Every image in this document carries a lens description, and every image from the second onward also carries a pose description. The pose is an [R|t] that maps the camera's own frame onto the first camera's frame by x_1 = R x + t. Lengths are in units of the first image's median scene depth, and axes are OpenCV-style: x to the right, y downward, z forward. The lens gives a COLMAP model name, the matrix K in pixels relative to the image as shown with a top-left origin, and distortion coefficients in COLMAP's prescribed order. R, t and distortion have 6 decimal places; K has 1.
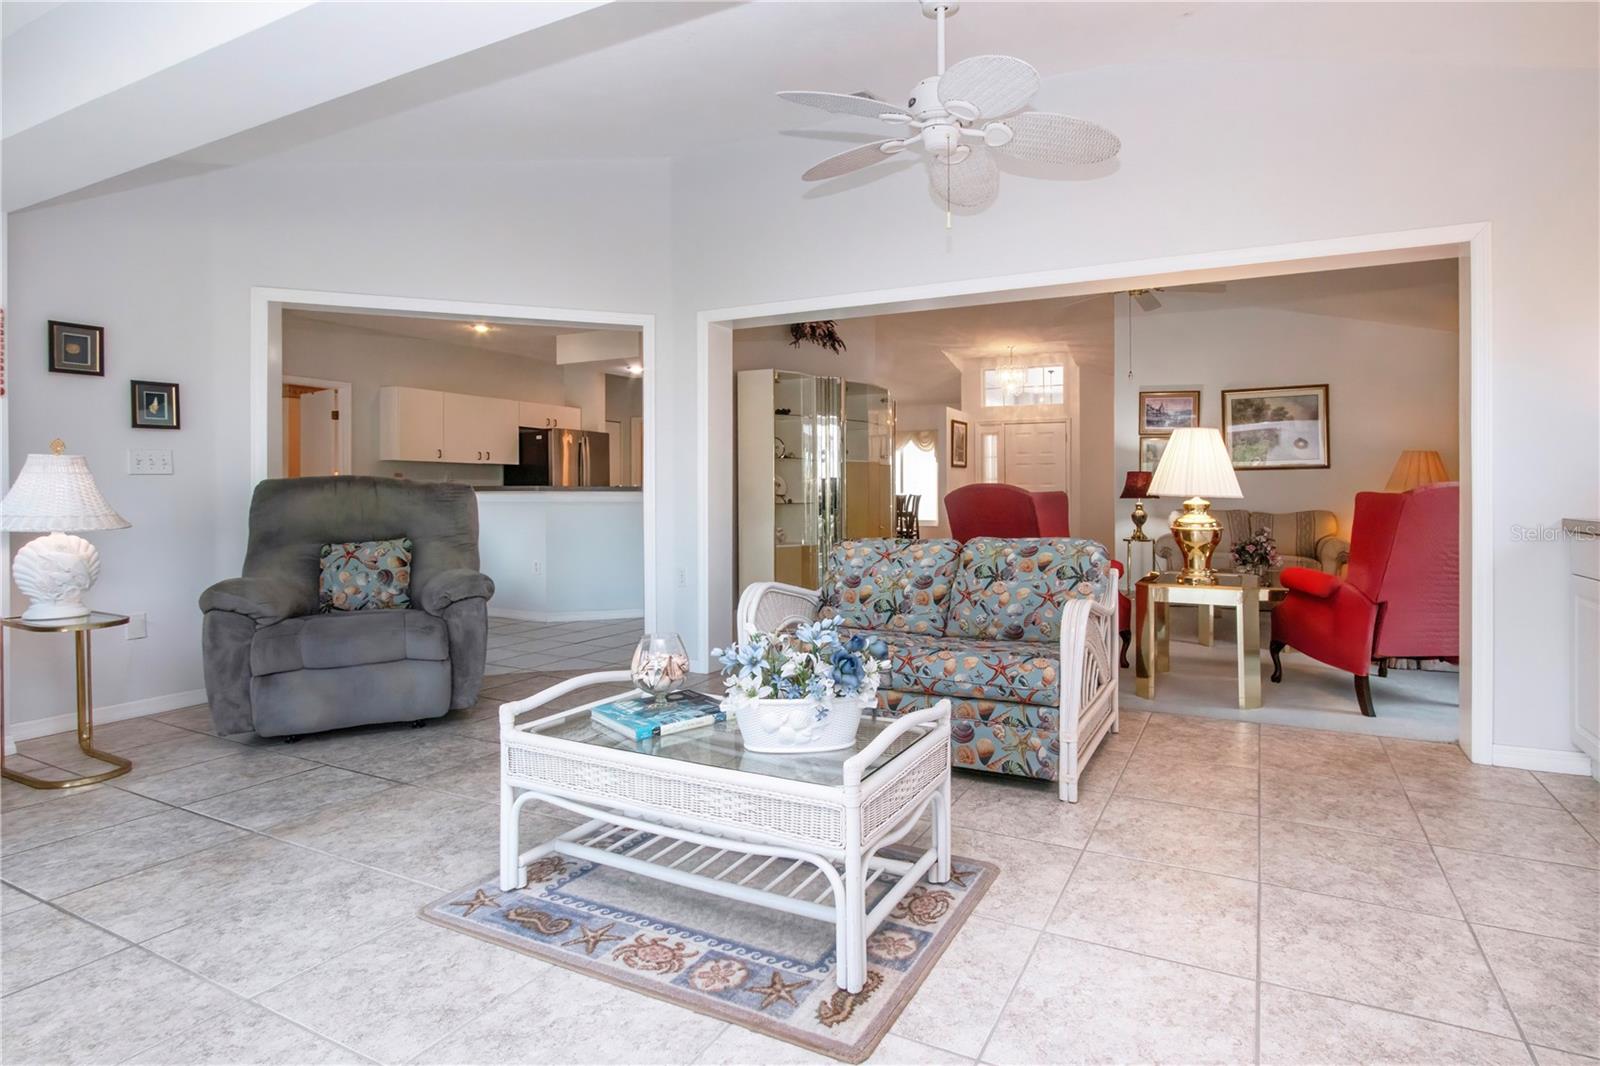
lens RADIAL K [[805.6, 0, 863.8], [0, 805.6, 488.1], [0, 0, 1]] dist [0.001227, 0.000825]
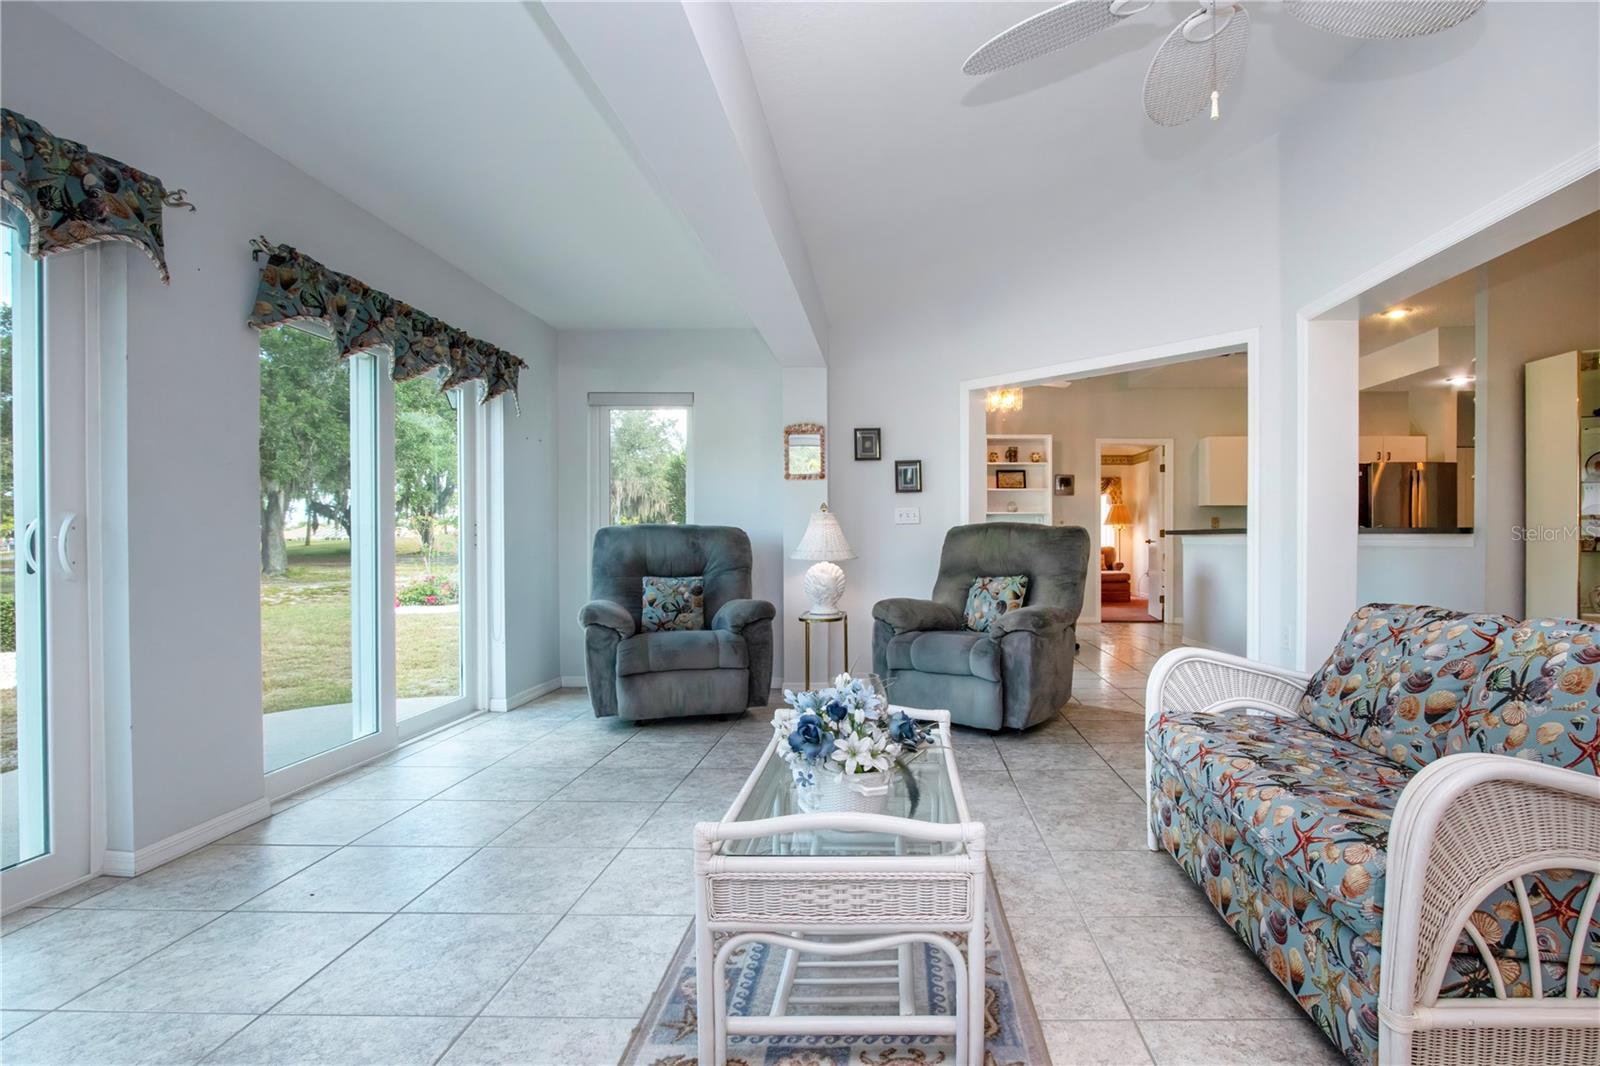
lens RADIAL K [[790.9, 0, 909.3], [0, 790.9, 543.4], [0, 0, 1]] dist [-0.003884, 0.001709]
pose [[0.437134, 0.005908, -0.899377, 0.435568], [0.008211, 0.999911, 0.010560, 0.003200], [0.899359, -0.012000, 0.437046, 0.395060]]
